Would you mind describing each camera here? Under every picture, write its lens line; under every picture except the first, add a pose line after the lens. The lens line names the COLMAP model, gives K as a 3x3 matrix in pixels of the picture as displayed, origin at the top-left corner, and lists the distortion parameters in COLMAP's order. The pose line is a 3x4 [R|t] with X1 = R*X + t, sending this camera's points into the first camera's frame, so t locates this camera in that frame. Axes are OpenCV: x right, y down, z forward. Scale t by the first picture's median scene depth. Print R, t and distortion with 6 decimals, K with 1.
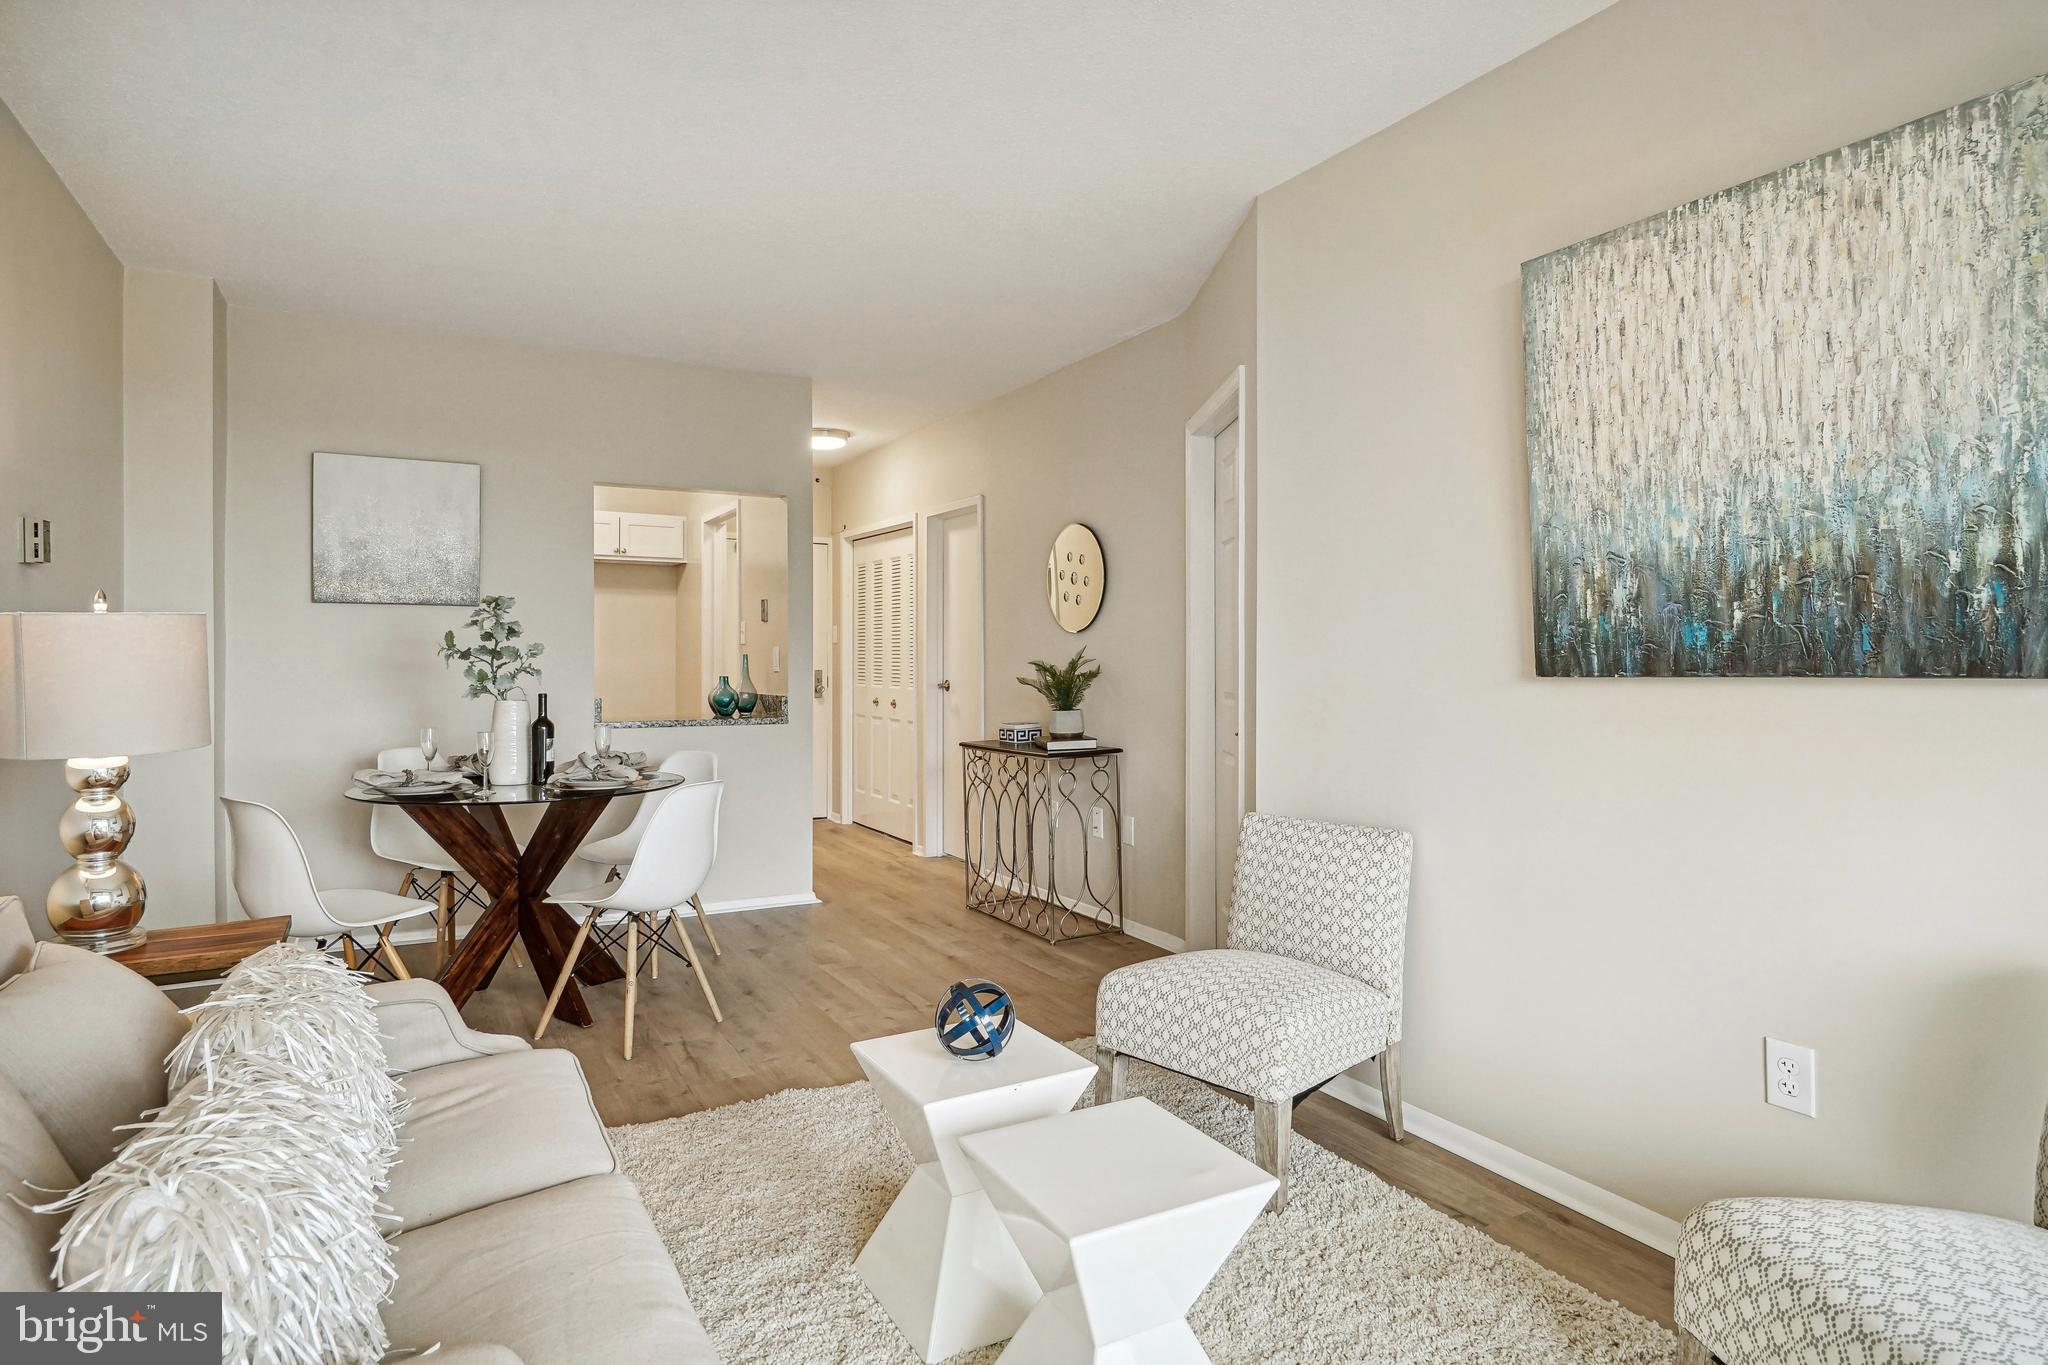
lens RADIAL K [[1097.5, 0, 1004.6], [0, 1097.5, 664.1], [0, 0, 1]] dist [0.005342, 0.000060]
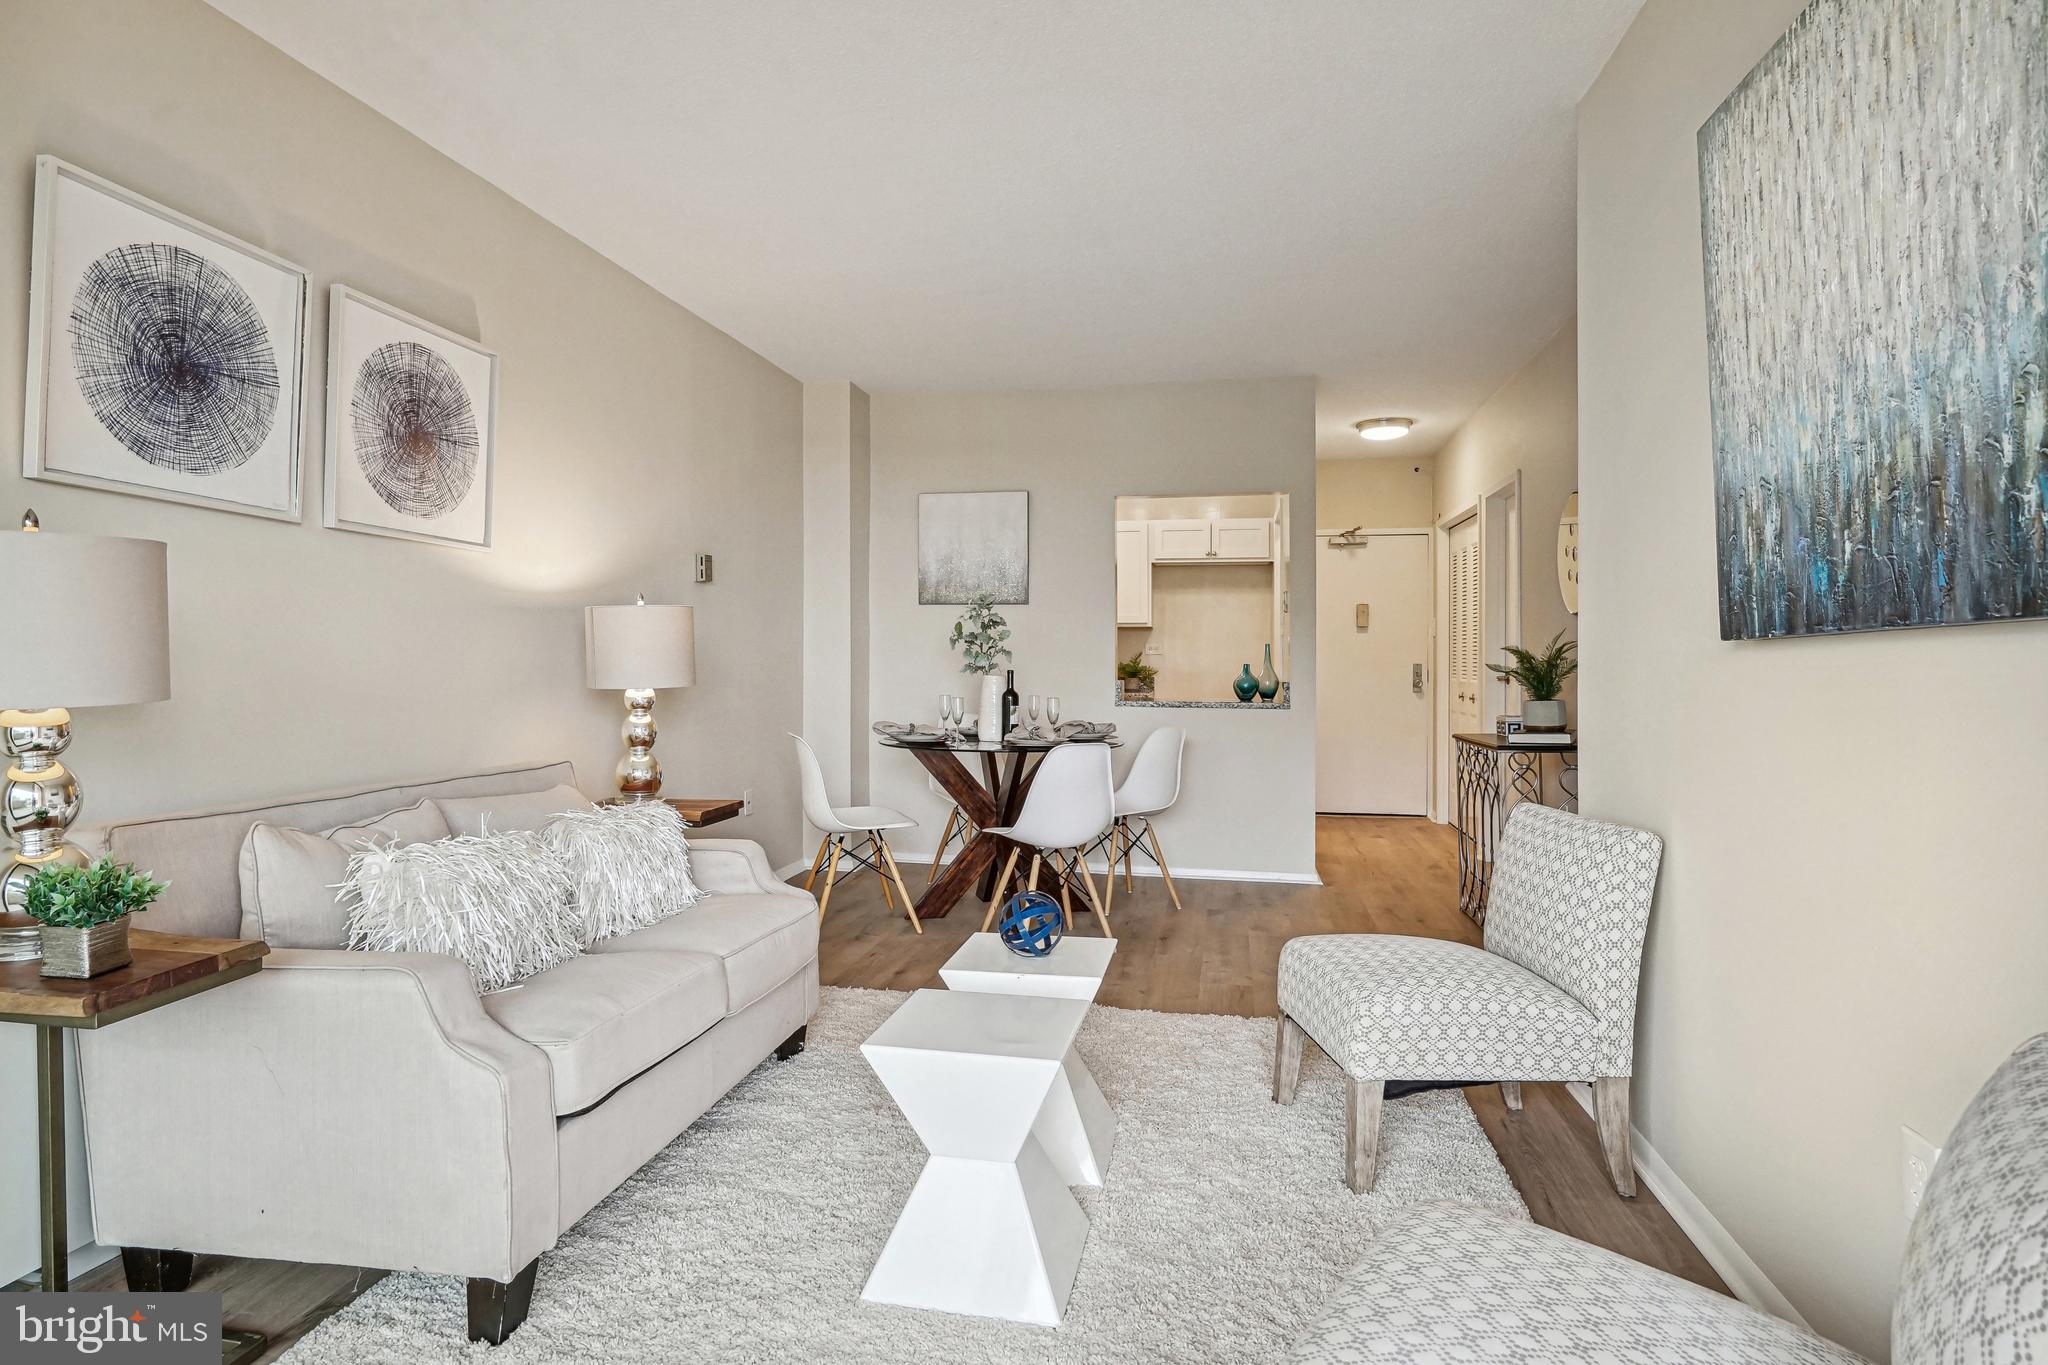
lens RADIAL K [[1097.5, 0, 1004.6], [0, 1097.5, 664.1], [0, 0, 1]] dist [0.005342, 0.000060]
pose [[0.766345, 0.005722, -0.642403, 0.626439], [-0.008636, 0.999962, -0.001395, 0.035858], [0.642371, 0.006617, 0.766365, 0.051627]]
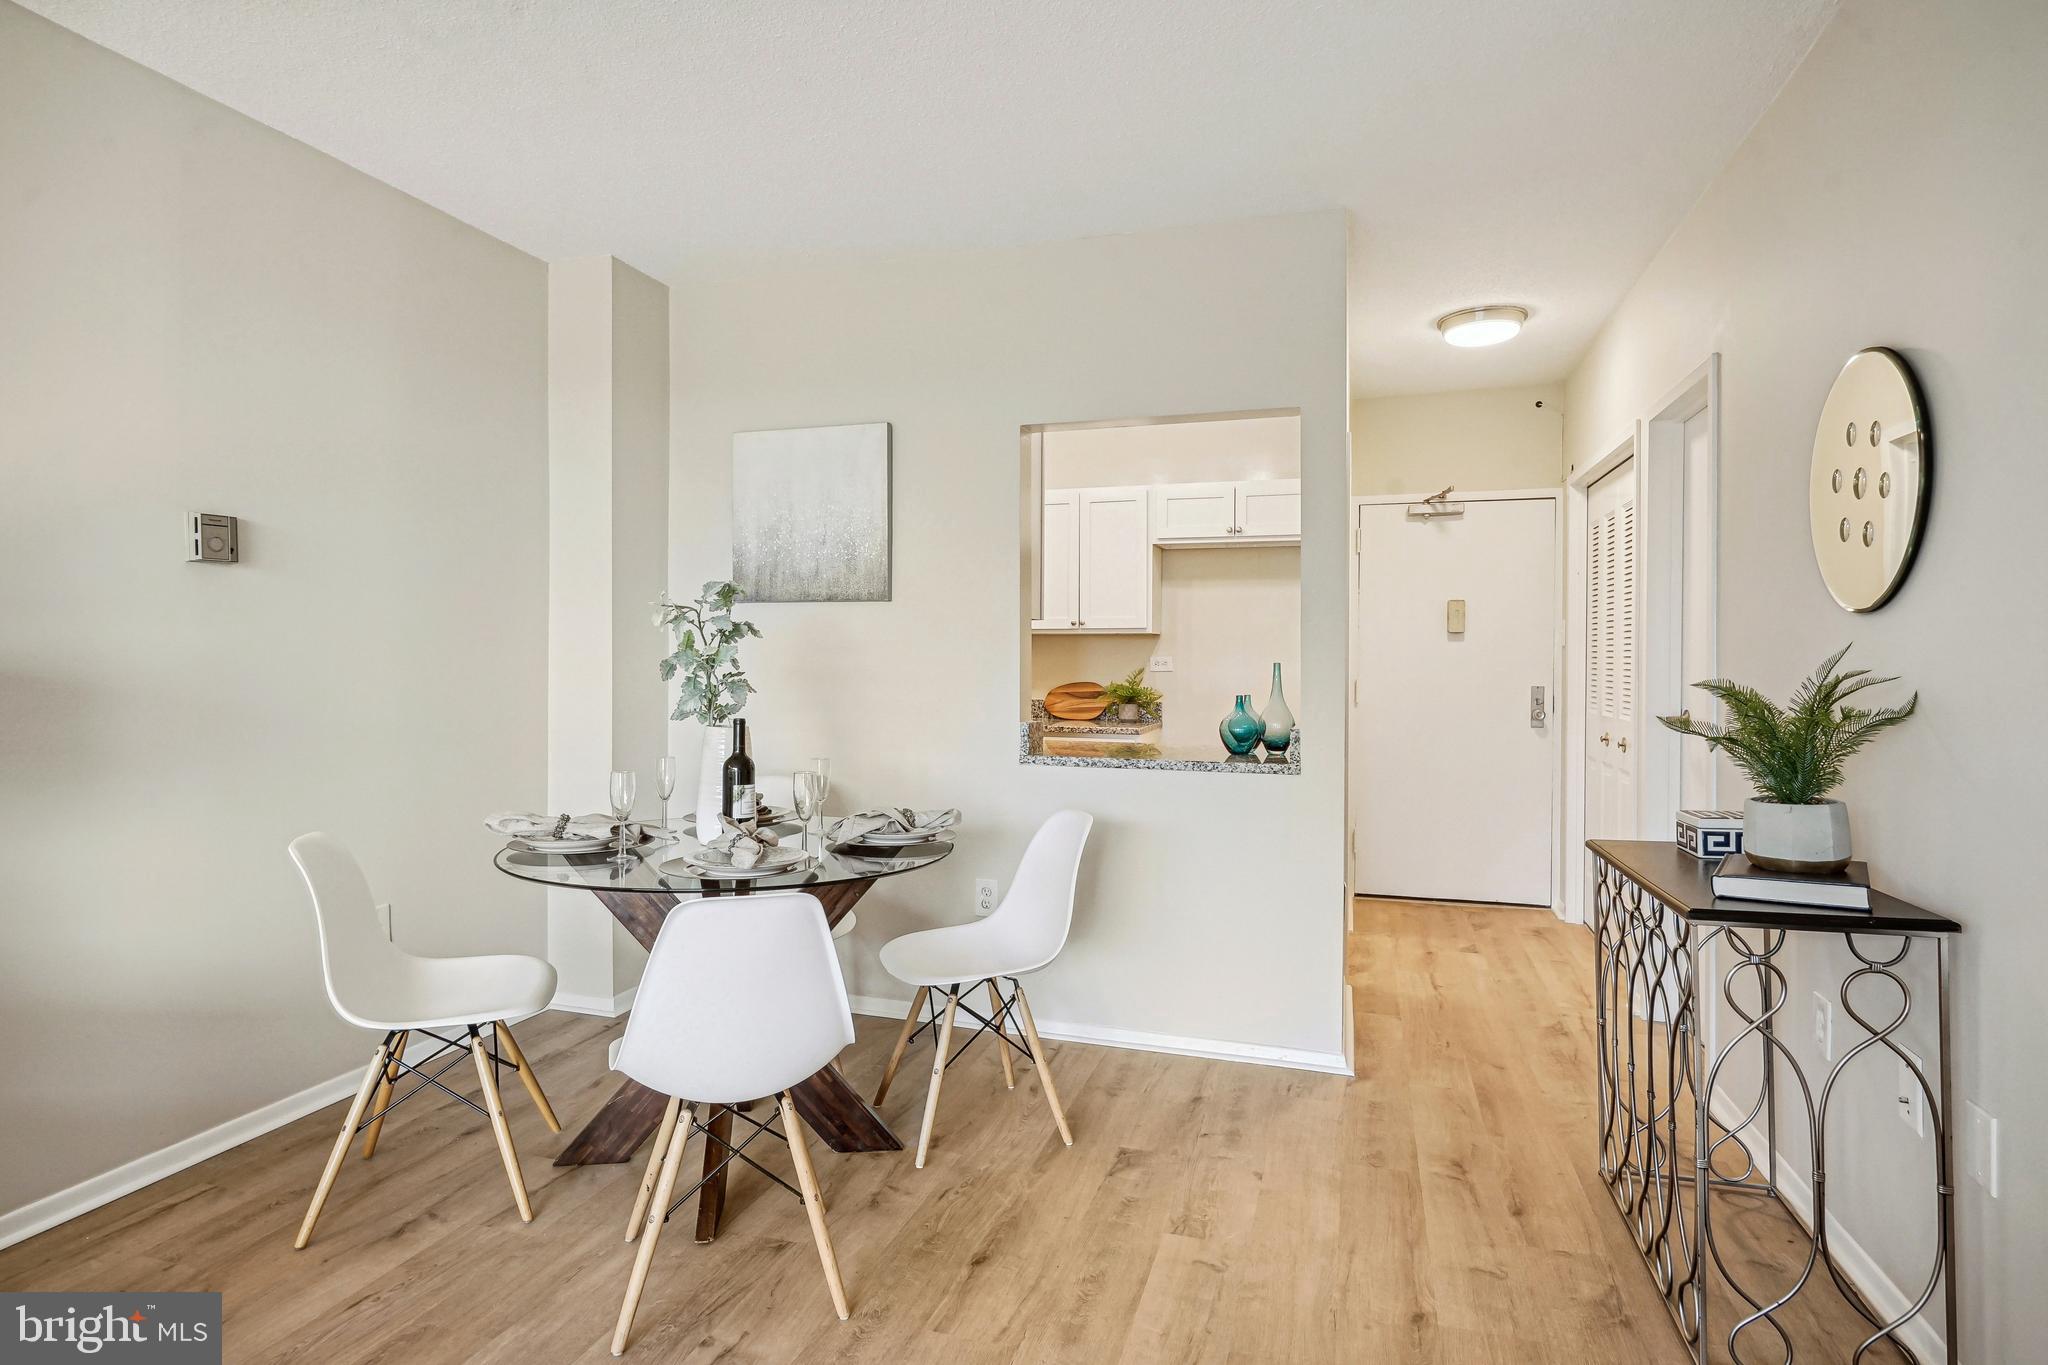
lens RADIAL K [[1091.6, 0, 1013.0], [0, 1091.6, 677.8], [0, 0, 1]] dist [0.003537, 0.000498]
pose [[0.696426, 0.013793, -0.717496, 0.308241], [-0.009913, 0.999905, 0.009599, -0.011372], [0.717560, 0.000428, 0.696497, 1.068447]]
